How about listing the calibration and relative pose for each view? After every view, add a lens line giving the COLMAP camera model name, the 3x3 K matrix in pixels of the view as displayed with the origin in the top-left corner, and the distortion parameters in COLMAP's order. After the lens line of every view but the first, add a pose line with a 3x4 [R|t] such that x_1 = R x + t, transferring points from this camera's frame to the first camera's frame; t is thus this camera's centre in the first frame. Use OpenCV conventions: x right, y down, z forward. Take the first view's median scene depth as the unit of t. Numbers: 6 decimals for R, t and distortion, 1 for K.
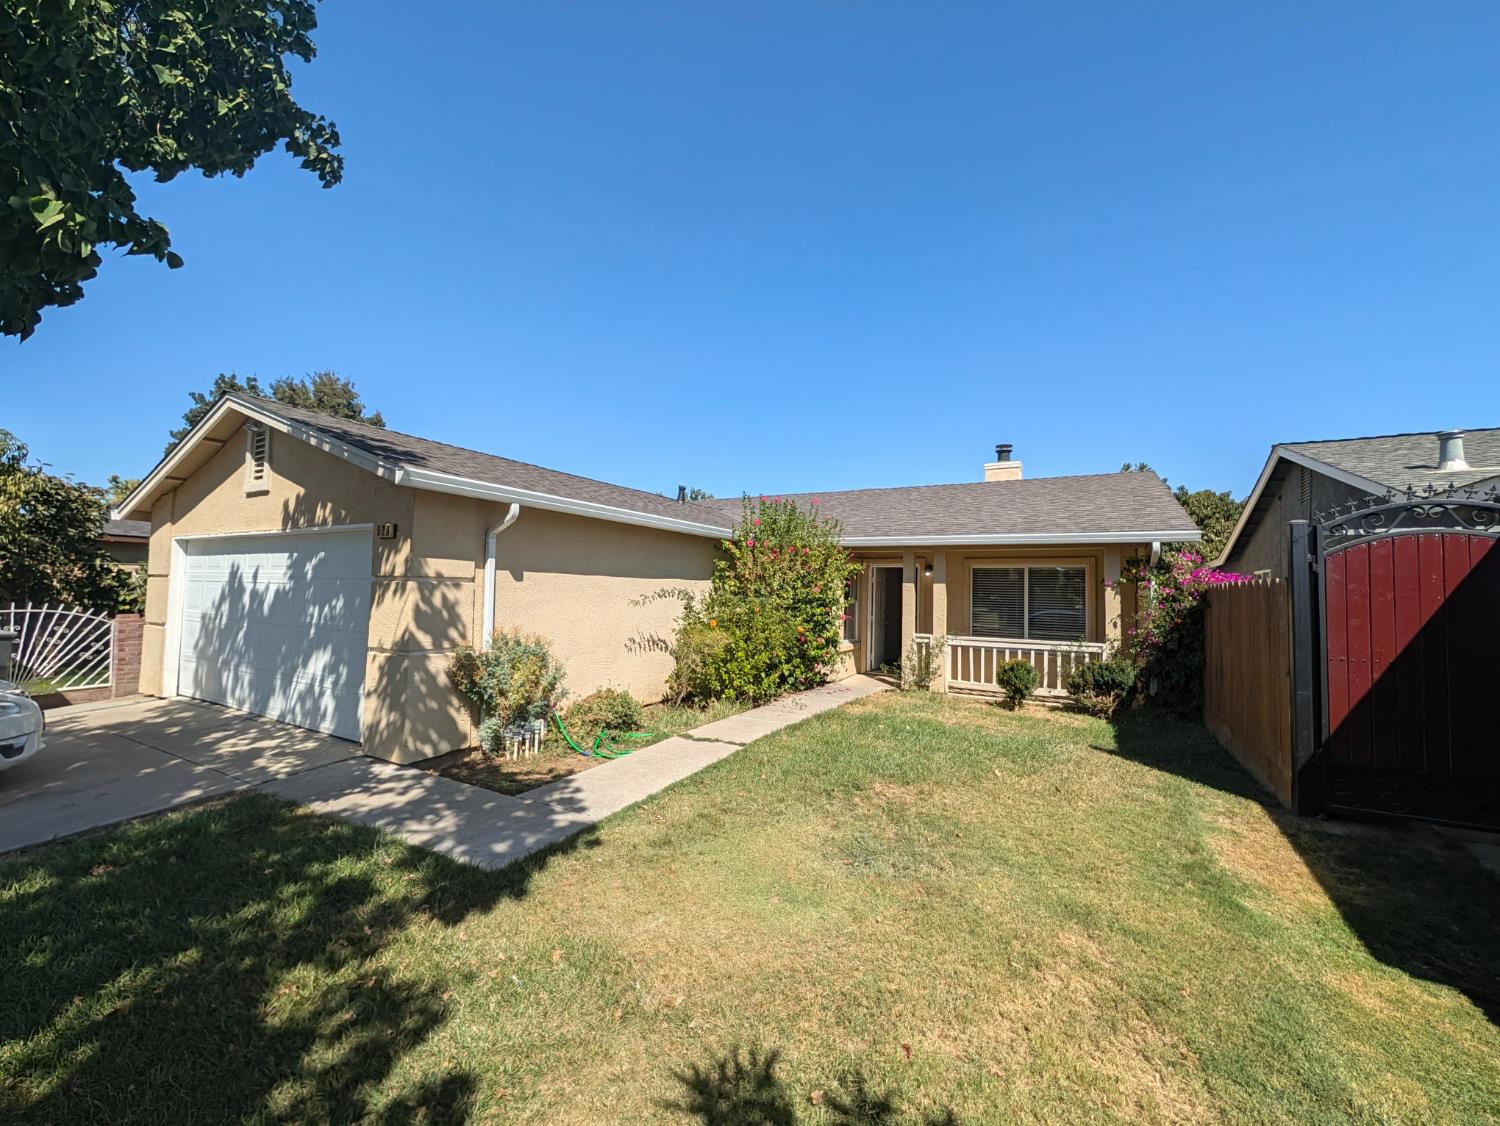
lens RADIAL K [[579.2, 0, 750.0], [0, 579.2, 563.0], [0, 0, 1]] dist [0.001980, 0.000308]
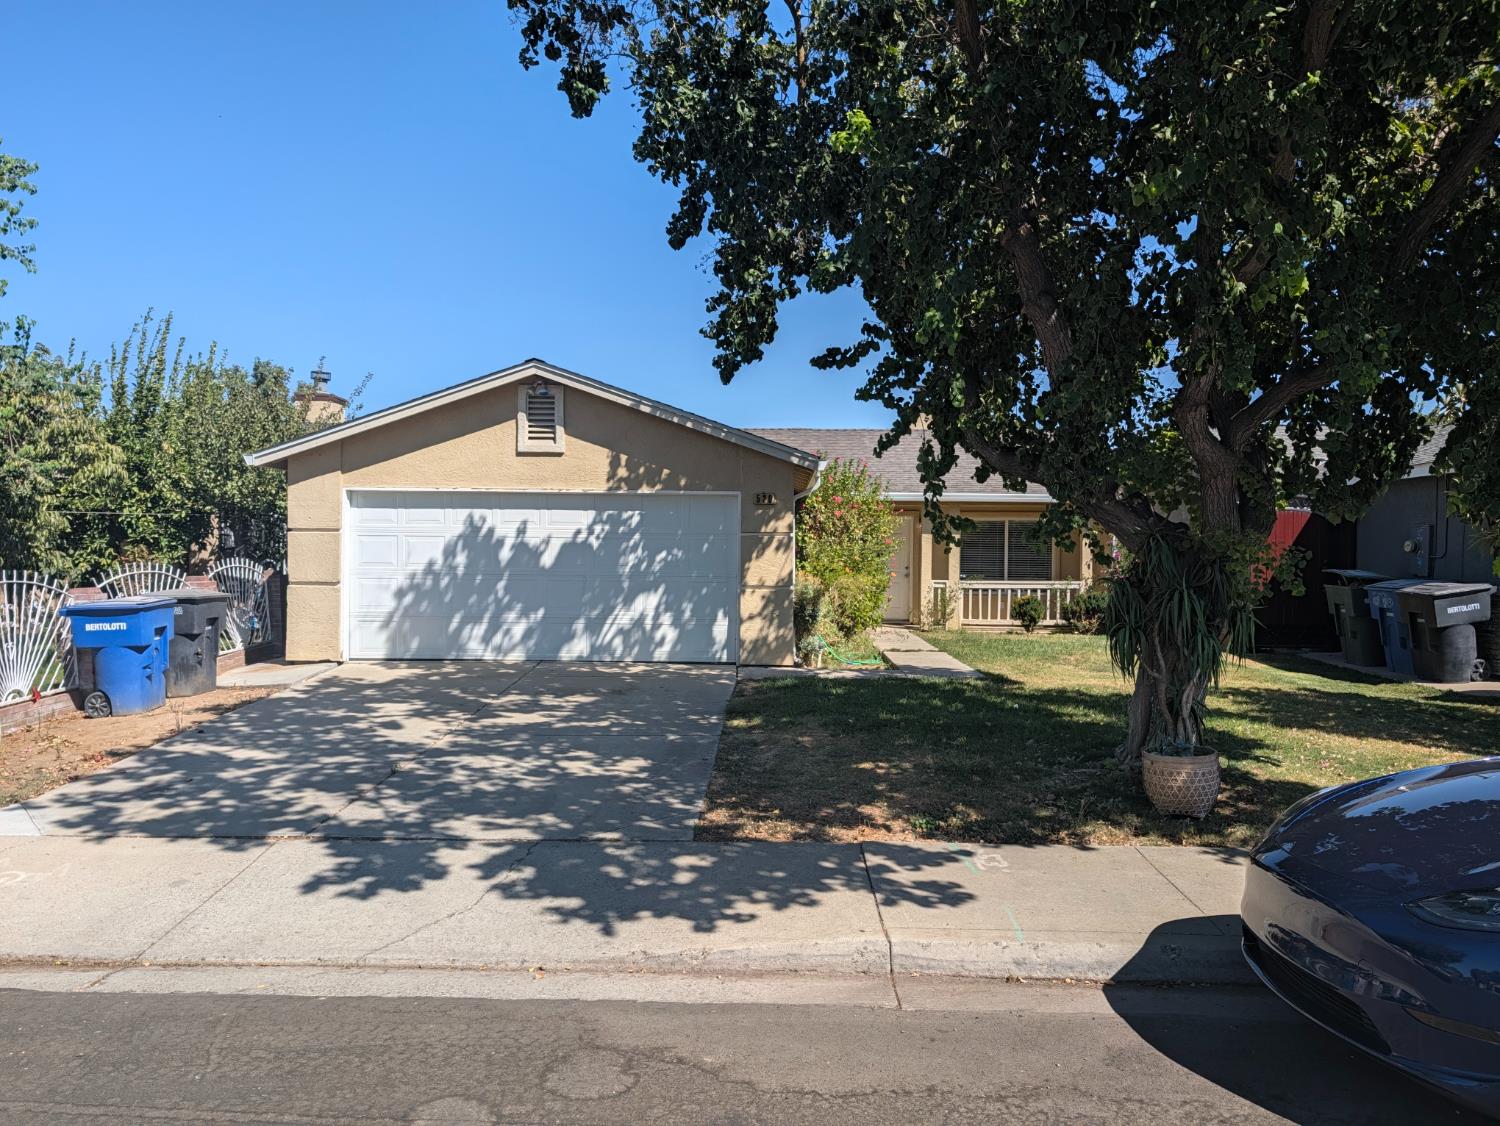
lens RADIAL K [[1018.7, 0, 750.0], [0, 1018.7, 563.0], [0, 0, 1]] dist [0.001381, 0.000282]
pose [[0.898188, -0.016354, 0.439307, -1.224377], [-0.012959, 0.997889, 0.063644, -0.039339], [-0.439421, -0.062857, 0.896079, -0.808686]]
